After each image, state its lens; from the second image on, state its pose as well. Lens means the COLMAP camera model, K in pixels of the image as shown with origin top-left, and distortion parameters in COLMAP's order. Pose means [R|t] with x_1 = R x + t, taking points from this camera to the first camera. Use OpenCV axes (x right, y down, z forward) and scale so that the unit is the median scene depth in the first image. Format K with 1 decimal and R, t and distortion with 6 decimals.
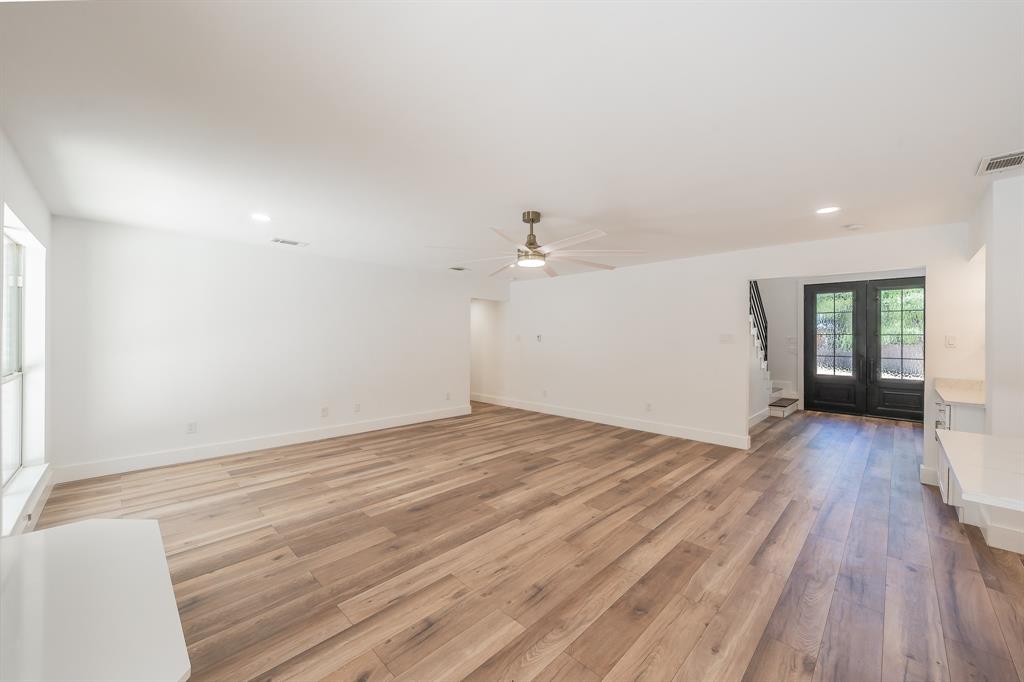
lens RADIAL K [[379.1, 0, 513.2], [0, 379.1, 337.1], [0, 0, 1]] dist [0.001006, -0.000169]
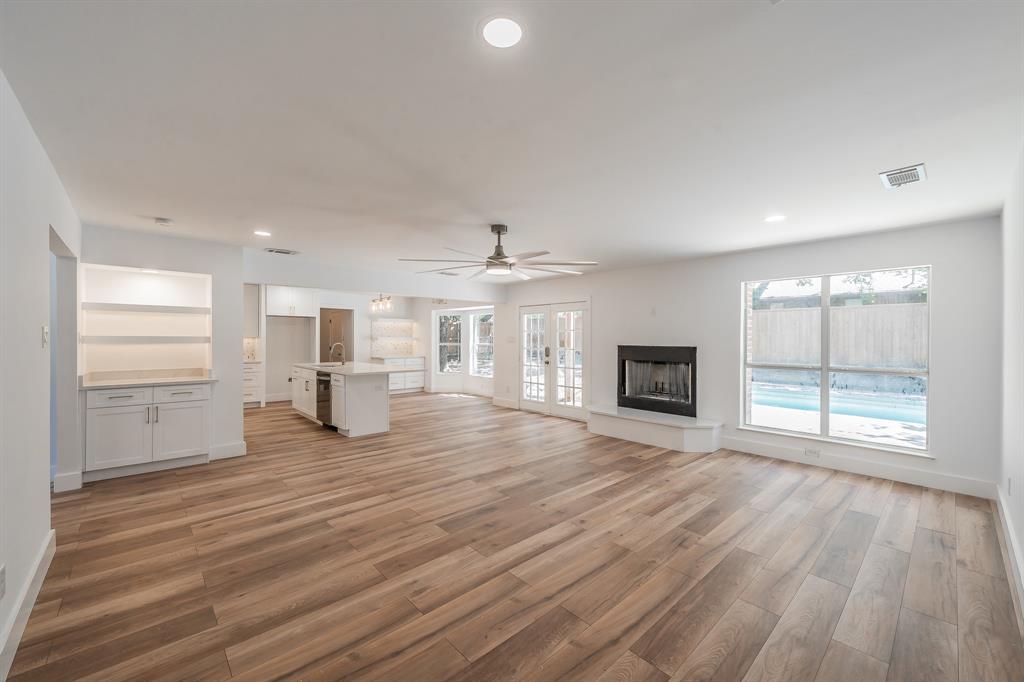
lens RADIAL K [[407.7, 0, 515.5], [0, 407.7, 341.8], [0, 0, 1]] dist [-0.001502, 0.001125]
pose [[-0.999025, -0.011309, 0.042667, -0.053247], [-0.010970, 0.999907, 0.008156, -0.001560], [-0.042756, 0.007680, -0.999056, 2.179944]]
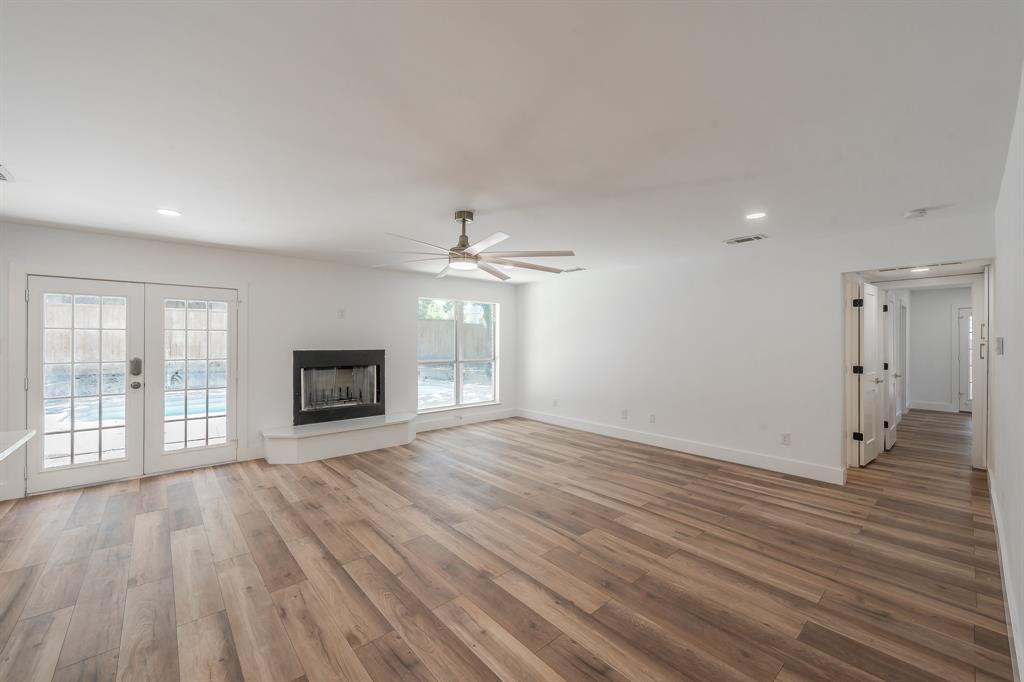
lens RADIAL K [[407.7, 0, 520.2], [0, 407.7, 340.0], [0, 0, 1]] dist [-0.001502, 0.001125]
pose [[-0.051901, -0.011609, -0.998585, 1.056658], [-0.001178, 0.999932, -0.011564, 0.000939], [0.998652, 0.000576, -0.051911, 1.195897]]
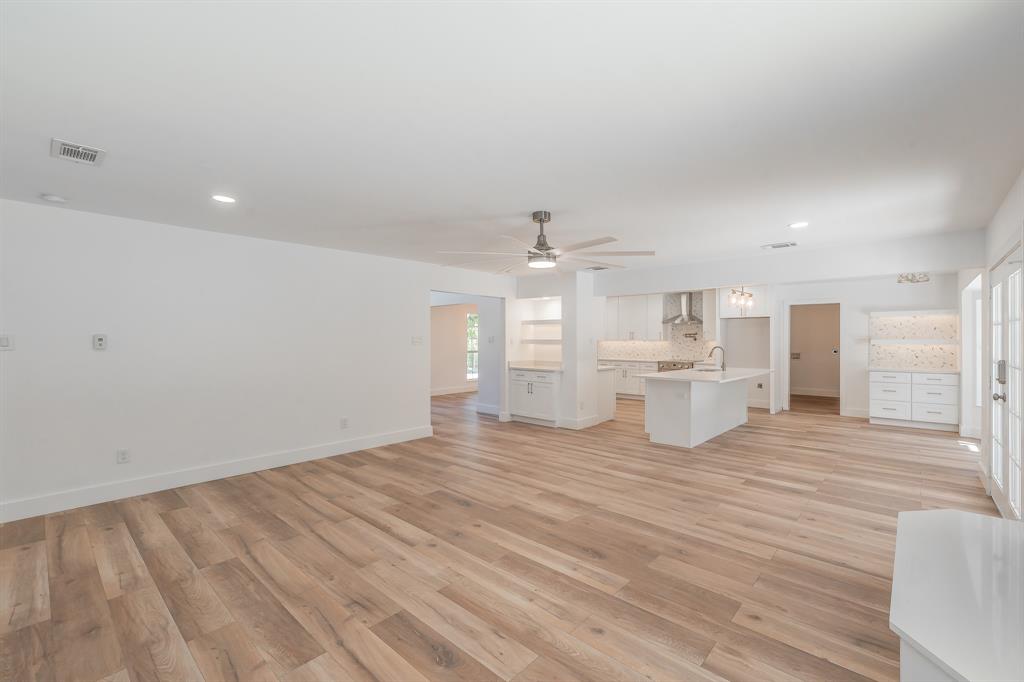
lens RADIAL K [[443.4, 0, 535.7], [0, 443.4, 345.5], [0, 0, 1]] dist [0.001430, -0.000326]
pose [[-0.058157, -0.019983, 0.998107, -1.085130], [-0.001741, 0.999800, 0.019916, -0.012049], [-0.998306, -0.000579, -0.058180, 1.083588]]
